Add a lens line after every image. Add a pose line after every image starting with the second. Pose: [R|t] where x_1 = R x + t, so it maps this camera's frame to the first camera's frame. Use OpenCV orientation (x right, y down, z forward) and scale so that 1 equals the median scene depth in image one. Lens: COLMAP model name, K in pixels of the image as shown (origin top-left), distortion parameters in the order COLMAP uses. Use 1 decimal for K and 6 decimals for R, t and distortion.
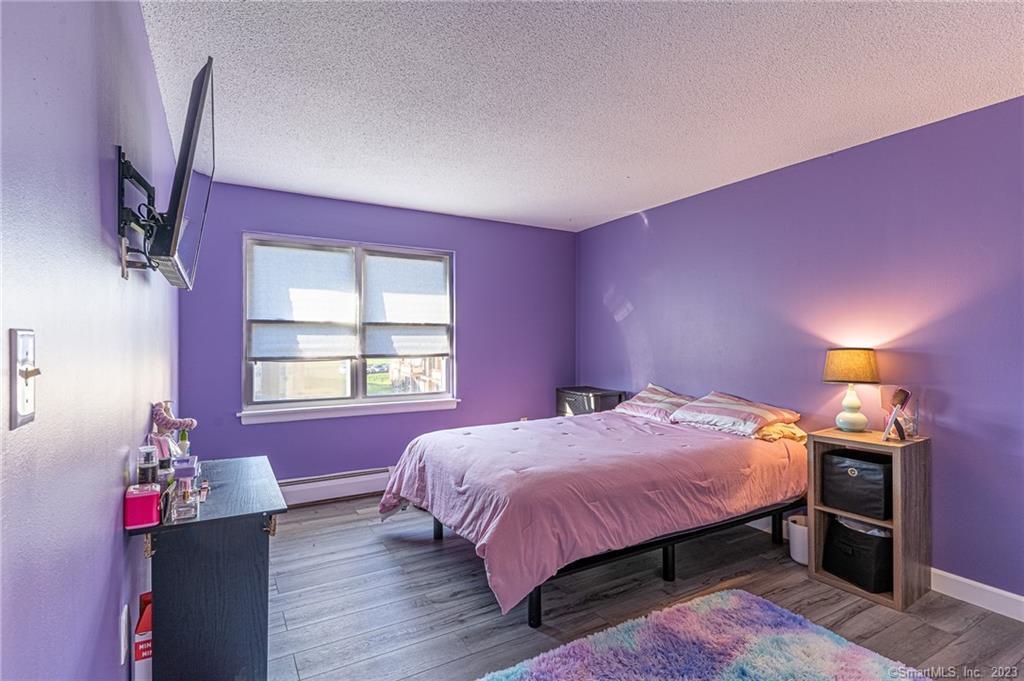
lens RADIAL K [[498.1, 0, 512.0], [0, 498.1, 340.5], [0, 0, 1]] dist [0.037832, -0.000246]
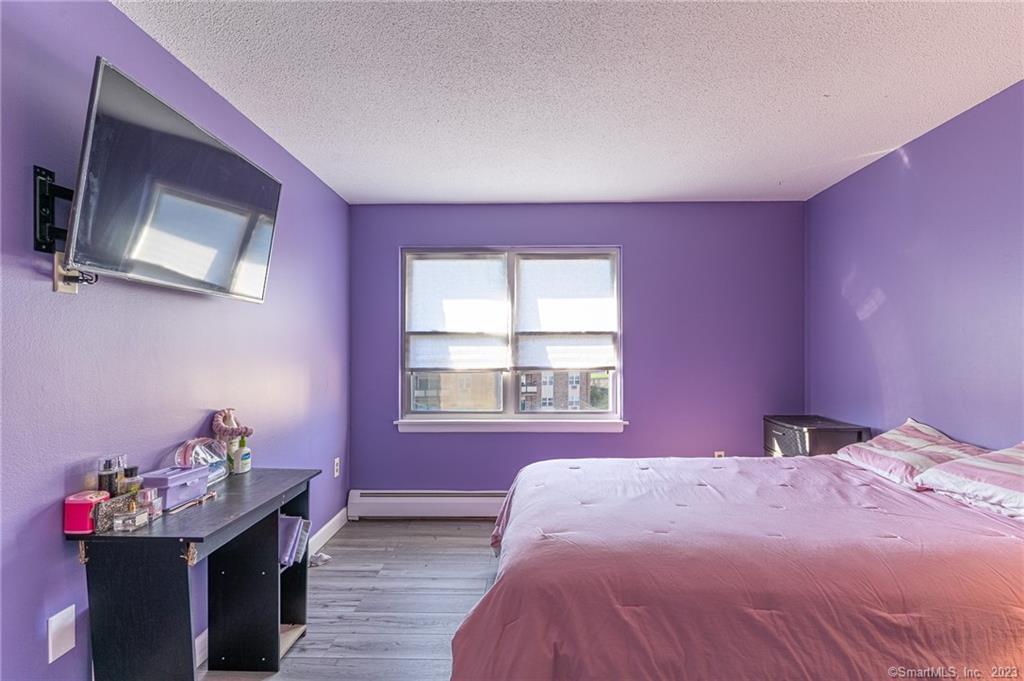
lens RADIAL K [[508.9, 0, 511.9], [0, 508.9, 350.5], [0, 0, 1]] dist [0.038762, -0.016265]
pose [[0.851678, -0.005428, -0.524037, 0.205583], [0.004145, 0.999985, -0.003621, 0.001640], [0.524049, 0.000912, 0.851688, 0.203334]]
